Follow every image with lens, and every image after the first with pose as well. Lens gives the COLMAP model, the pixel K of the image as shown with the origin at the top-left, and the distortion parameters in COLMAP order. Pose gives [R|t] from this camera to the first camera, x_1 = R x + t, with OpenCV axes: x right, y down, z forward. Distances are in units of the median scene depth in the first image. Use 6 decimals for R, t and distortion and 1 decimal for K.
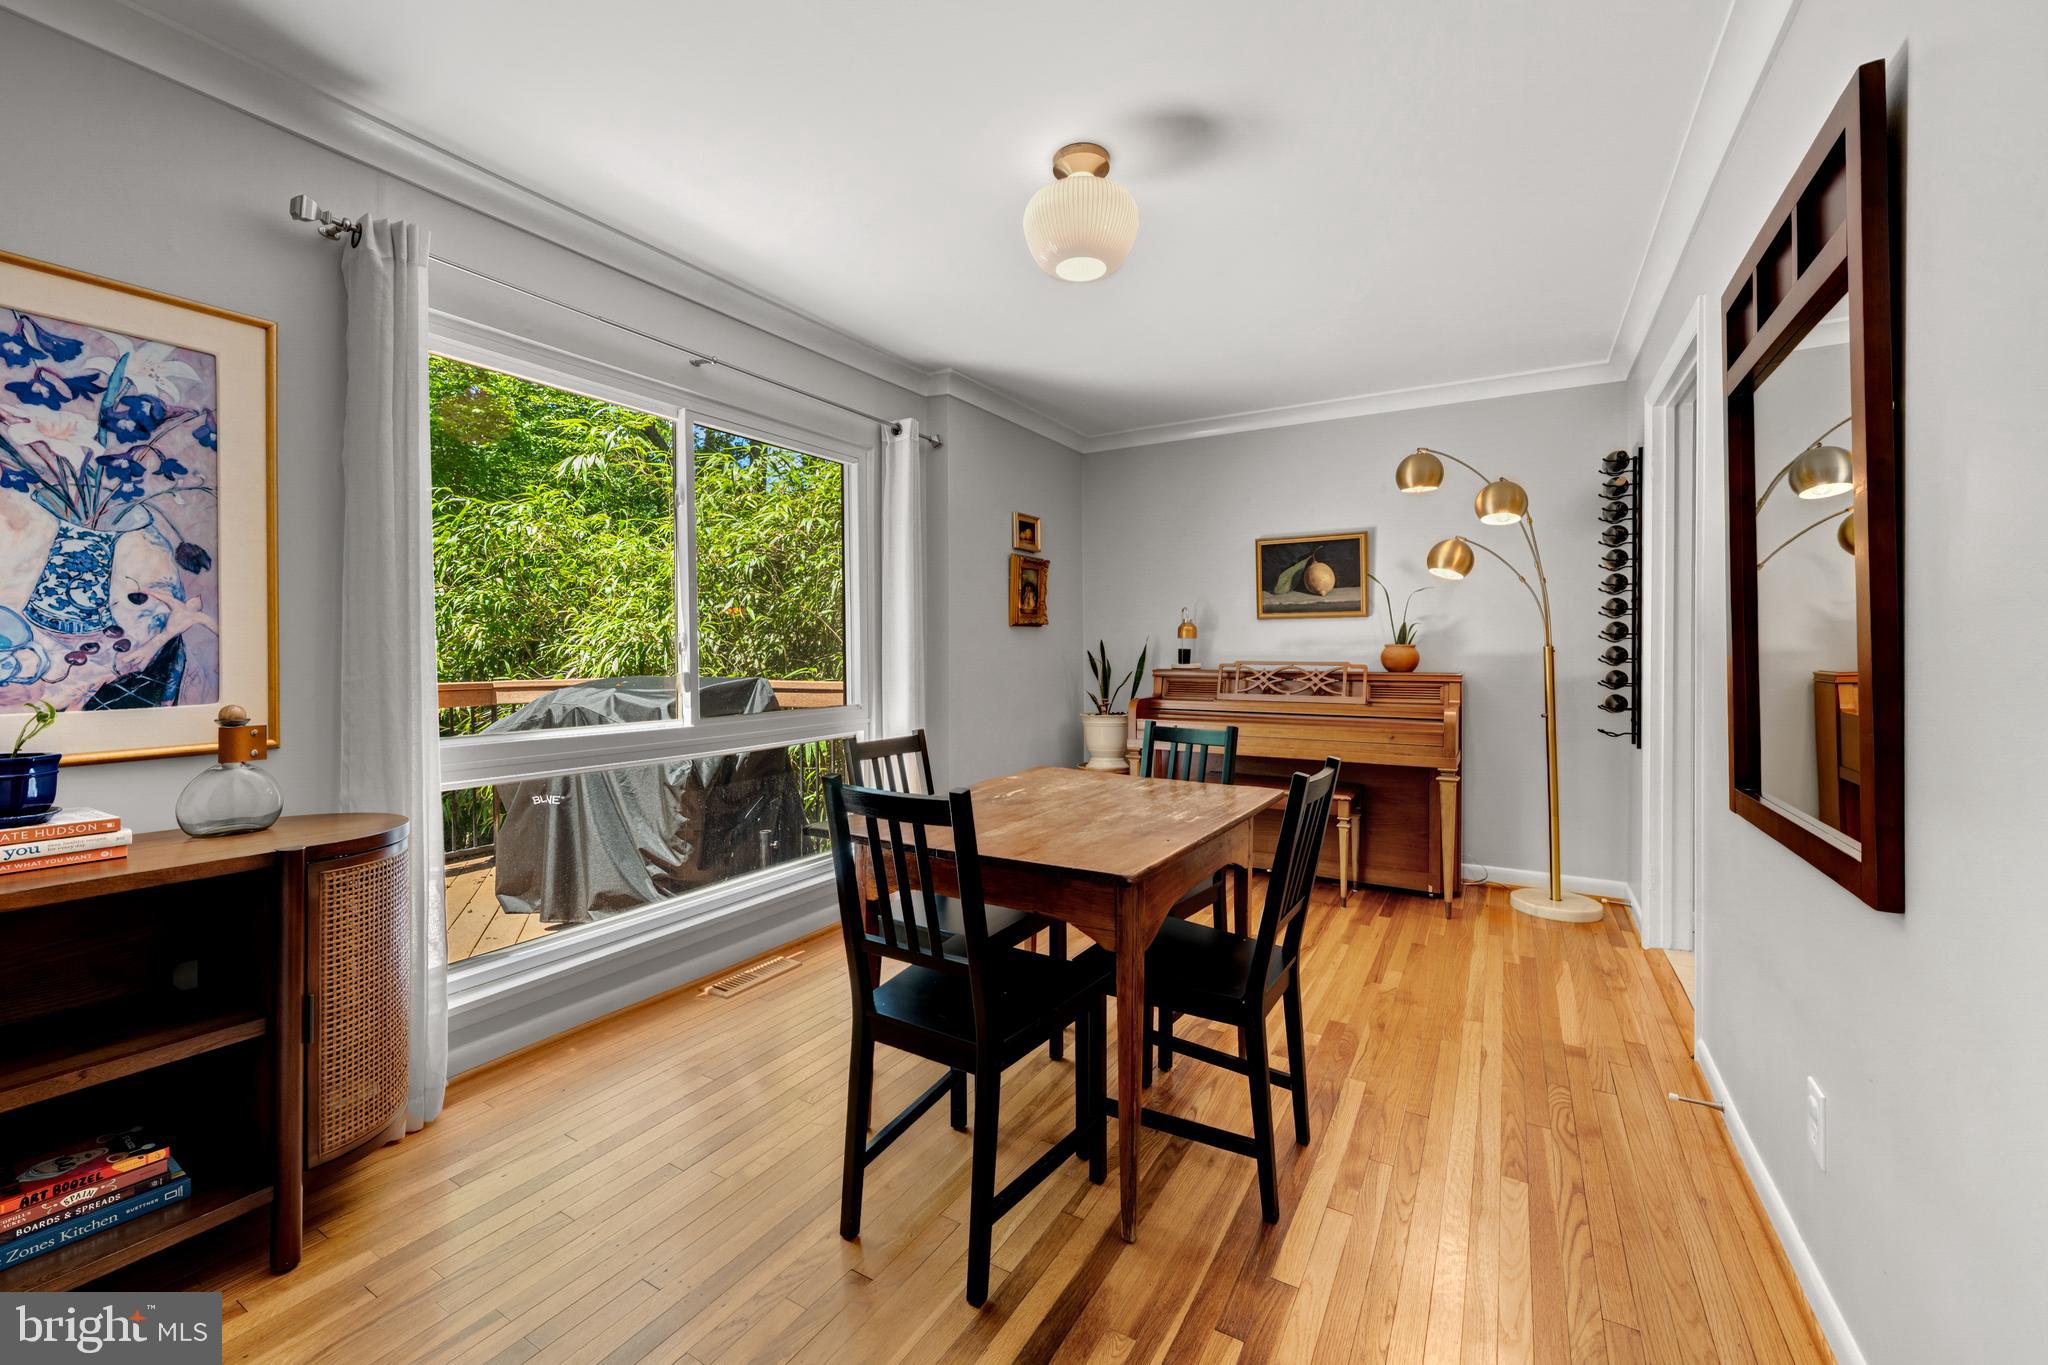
lens RADIAL K [[821.5, 0, 1016.9], [0, 821.5, 656.6], [0, 0, 1]] dist [-0.000770, 0.000453]
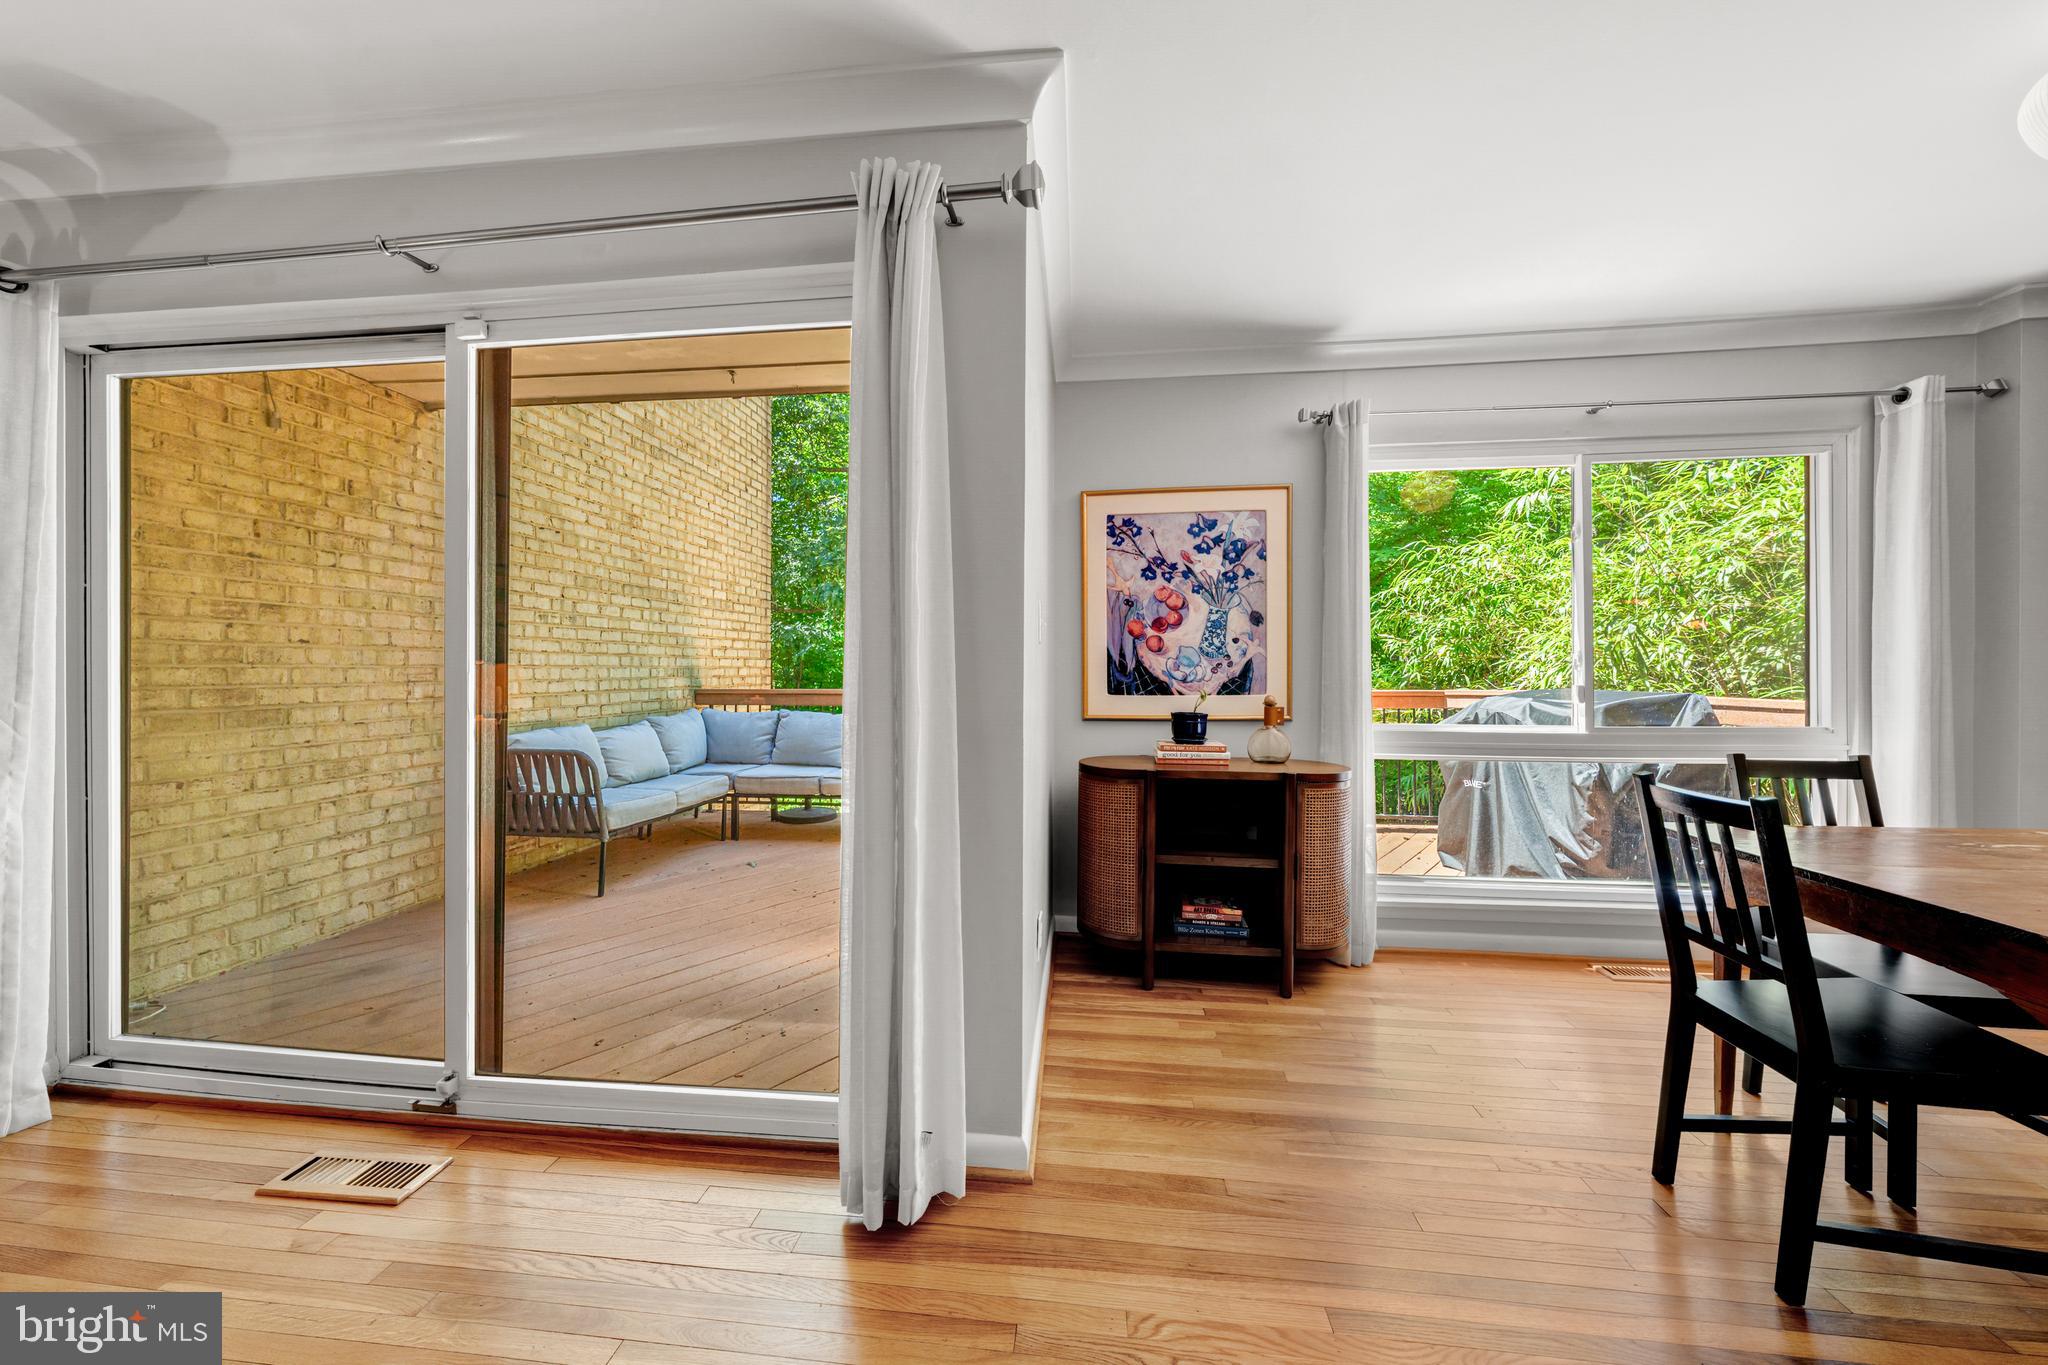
lens RADIAL K [[722.8, 0, 1018.6], [0, 722.8, 671.6], [0, 0, 1]] dist [-0.000237, 0.000113]
pose [[0.416071, 0.005601, -0.909315, 0.284373], [-0.005059, 0.999980, 0.003845, 0.000637], [0.909318, 0.003001, 0.416091, -0.196277]]
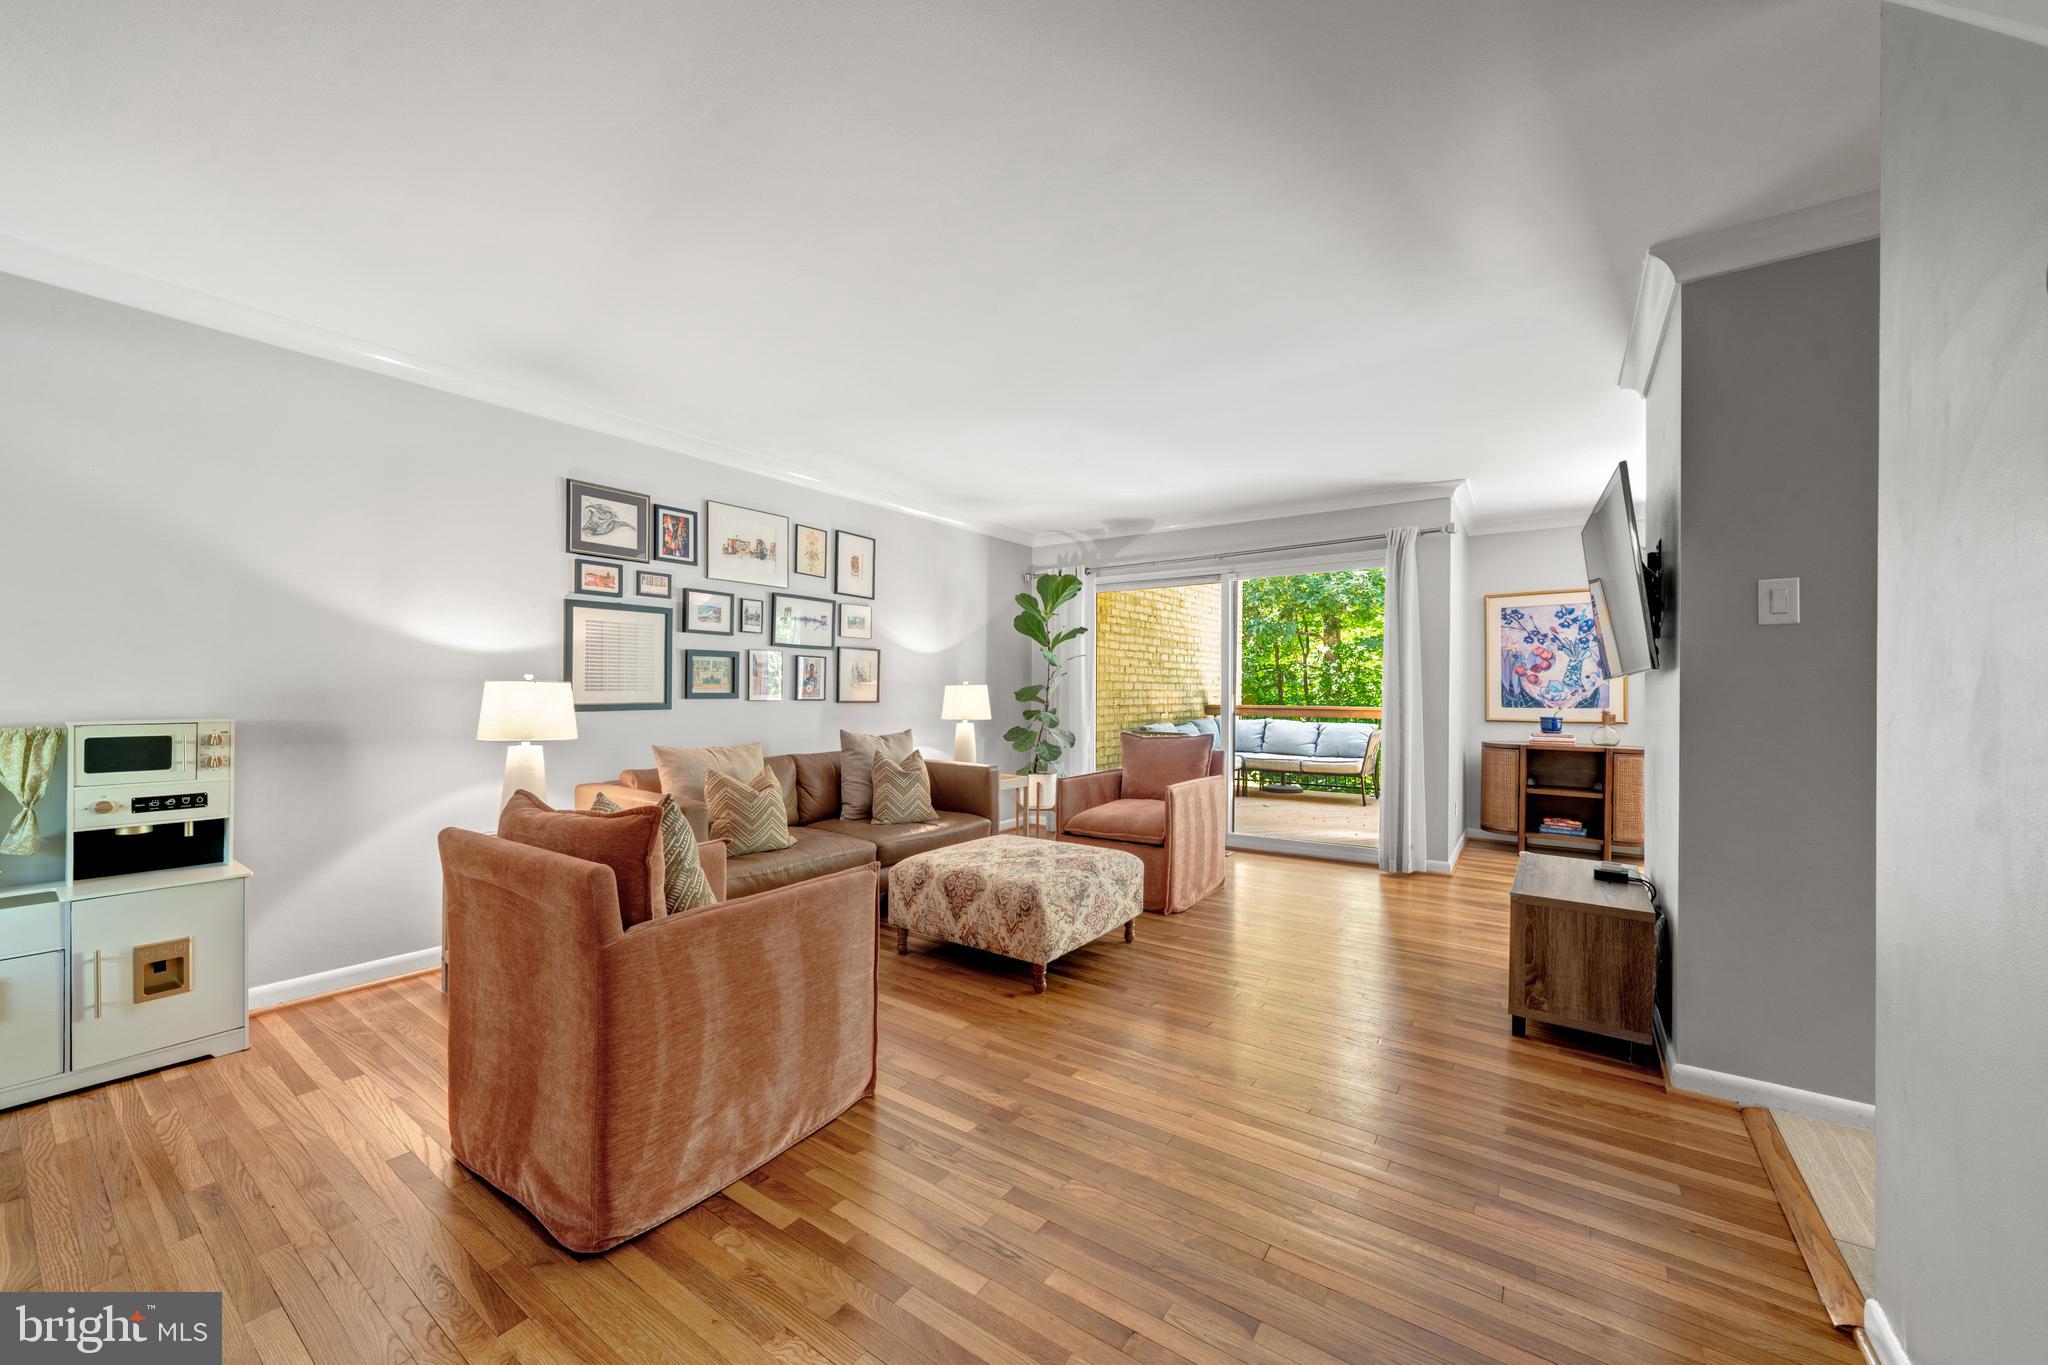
lens RADIAL K [[762.9, 0, 1016.5], [0, 762.9, 688.8], [0, 0, 1]] dist [-0.000905, -0.000020]
pose [[-0.077078, 0.000166, -0.997025, 2.118214], [-0.006295, 0.999980, 0.000654, -0.006995], [0.997005, 0.006327, -0.077075, -1.058961]]
